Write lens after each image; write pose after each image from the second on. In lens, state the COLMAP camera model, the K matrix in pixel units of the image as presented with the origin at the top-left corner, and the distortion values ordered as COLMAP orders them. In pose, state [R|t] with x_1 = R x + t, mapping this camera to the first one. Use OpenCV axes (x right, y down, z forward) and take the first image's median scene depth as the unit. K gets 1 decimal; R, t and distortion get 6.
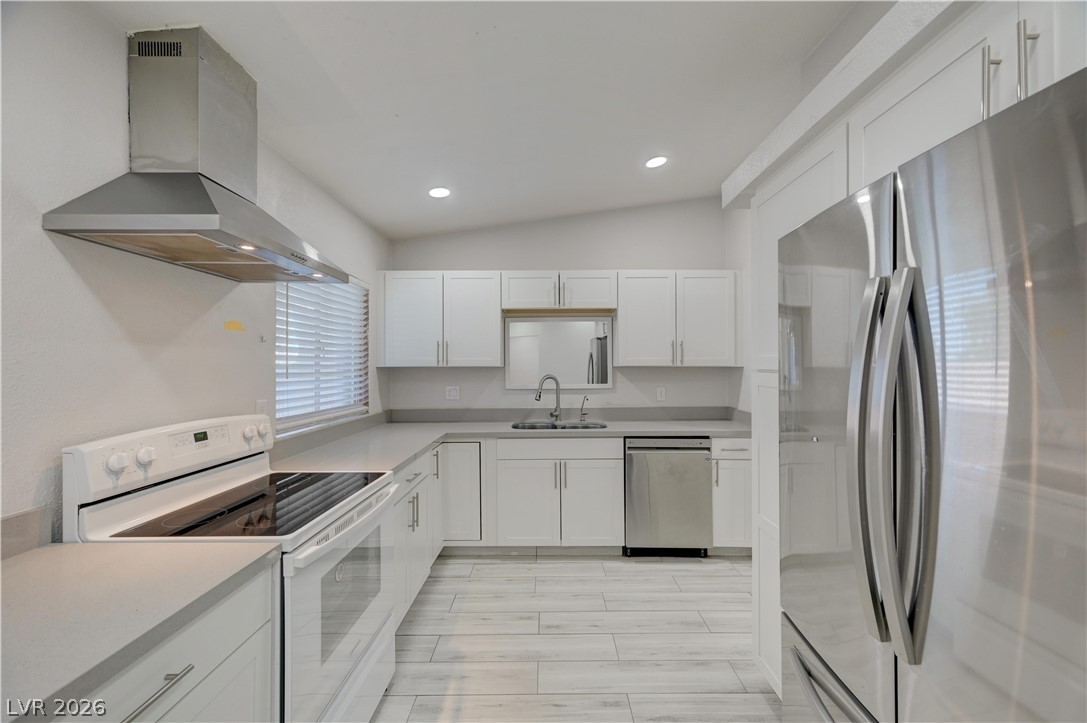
lens RADIAL K [[428.2, 0, 540.7], [0, 428.2, 362.8], [0, 0, 1]] dist [0.007059, -0.000208]
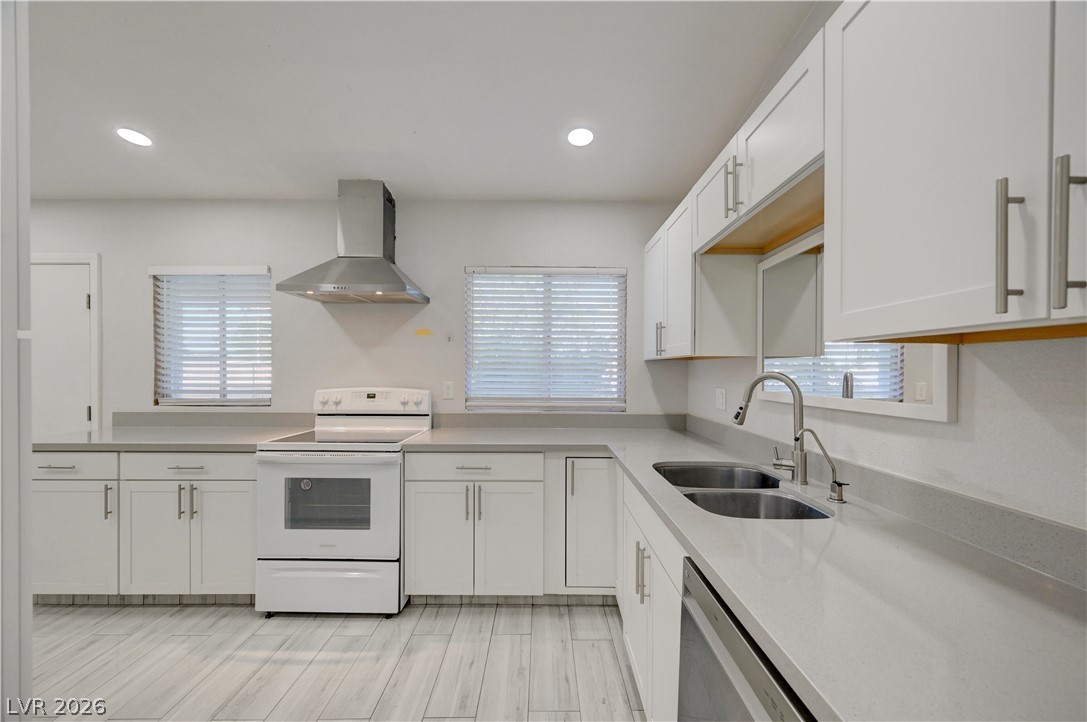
lens RADIAL K [[428.2, 0, 547.4], [0, 428.2, 367.1], [0, 0, 1]] dist [0.007059, -0.000208]
pose [[0.031904, 0.004095, -0.999483, 0.534068], [0.003242, 0.999986, 0.004200, 0.022245], [0.999486, -0.003374, 0.031891, 0.862763]]
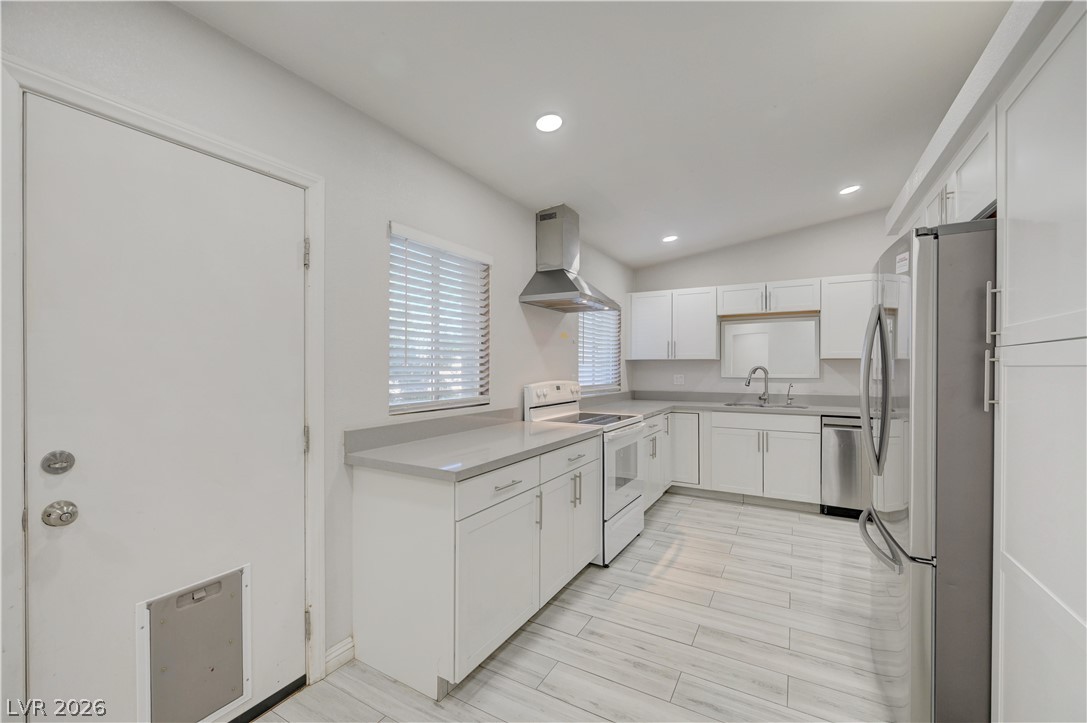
lens RADIAL K [[428.2, 0, 549.7], [0, 428.2, 367.7], [0, 0, 1]] dist [0.007059, -0.000208]
pose [[0.876915, 0.006751, -0.480597, 0.103139], [-0.001687, 0.999938, 0.010970, 0.023402], [0.480642, -0.008809, 0.876873, -0.454675]]
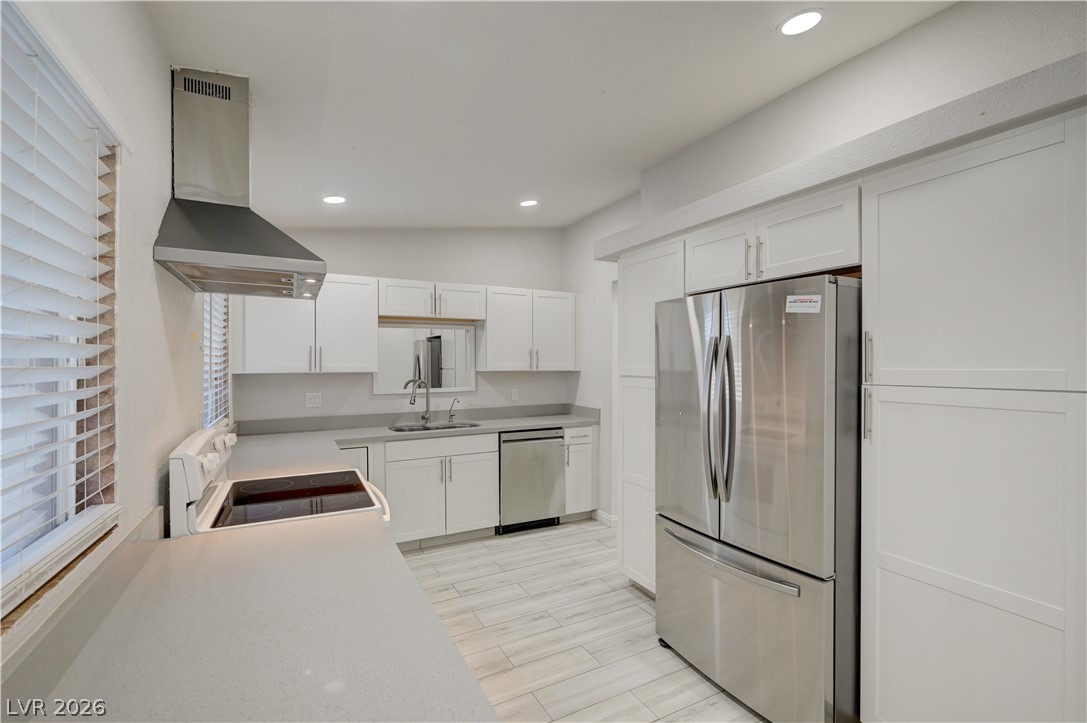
lens RADIAL K [[482.7, 0, 540.9], [0, 482.7, 364.2], [0, 0, 1]] dist [0.009522, 0.000238]
pose [[0.885145, 0.000743, 0.465314, -0.318068], [-0.002753, 0.999990, 0.003640, -0.017200], [-0.465306, -0.004503, 0.885138, -0.217158]]
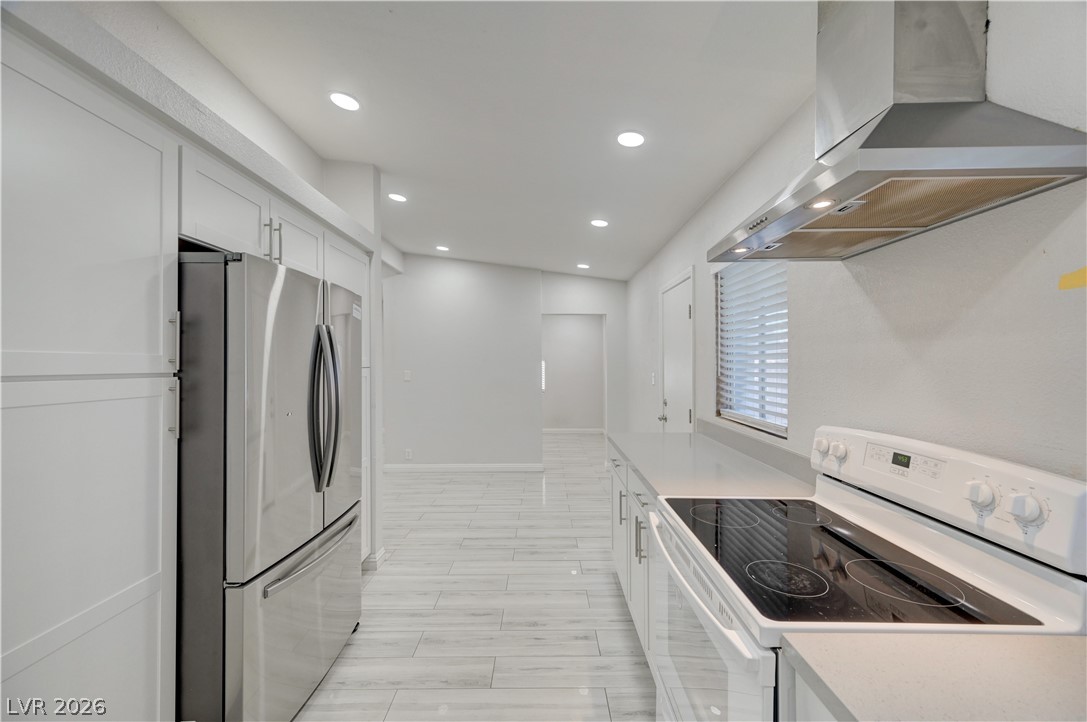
lens RADIAL K [[428.2, 0, 548.8], [0, 428.2, 362.1], [0, 0, 1]] dist [0.007059, -0.000208]
pose [[-0.999543, 0.004213, -0.029945, -0.082341], [0.004412, 0.999969, -0.006585, 0.002554], [0.029916, -0.006714, -0.999530, 0.881474]]
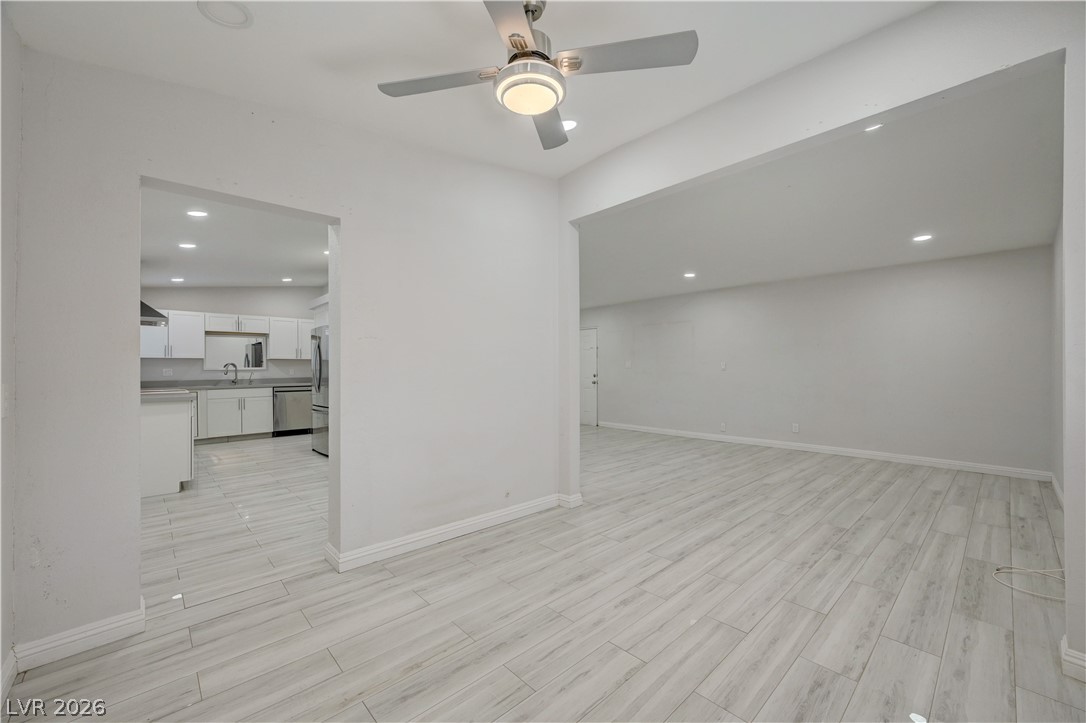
lens RADIAL K [[430.4, 0, 534.0], [0, 430.4, 364.1], [0, 0, 1]] dist [0.004221, 0.000508]
pose [[0.726664, 0.003960, 0.686982, -0.414362], [0.006941, 0.999890, -0.013106, 0.084607], [-0.686958, 0.014292, 0.726556, -1.814640]]
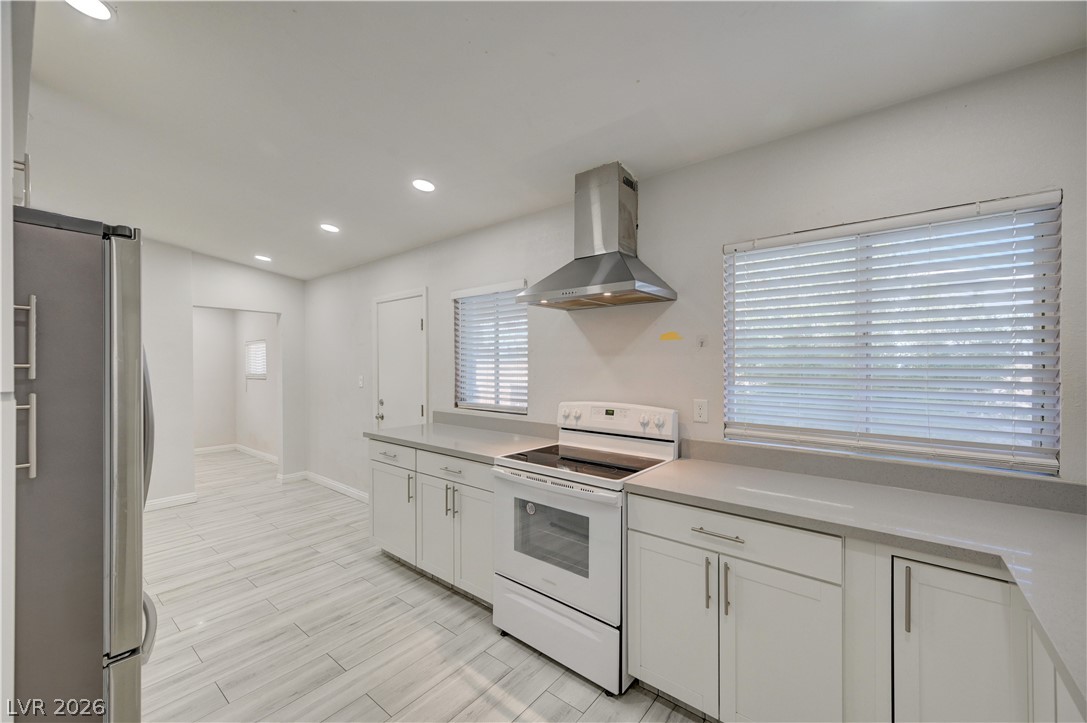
lens RADIAL K [[428.2, 0, 547.0], [0, 428.2, 366.4], [0, 0, 1]] dist [0.007059, -0.000208]
pose [[-0.604884, 0.005894, -0.796292, 0.310613], [0.006615, 0.999975, 0.002377, -0.002203], [0.796286, -0.003829, -0.604908, 0.906504]]
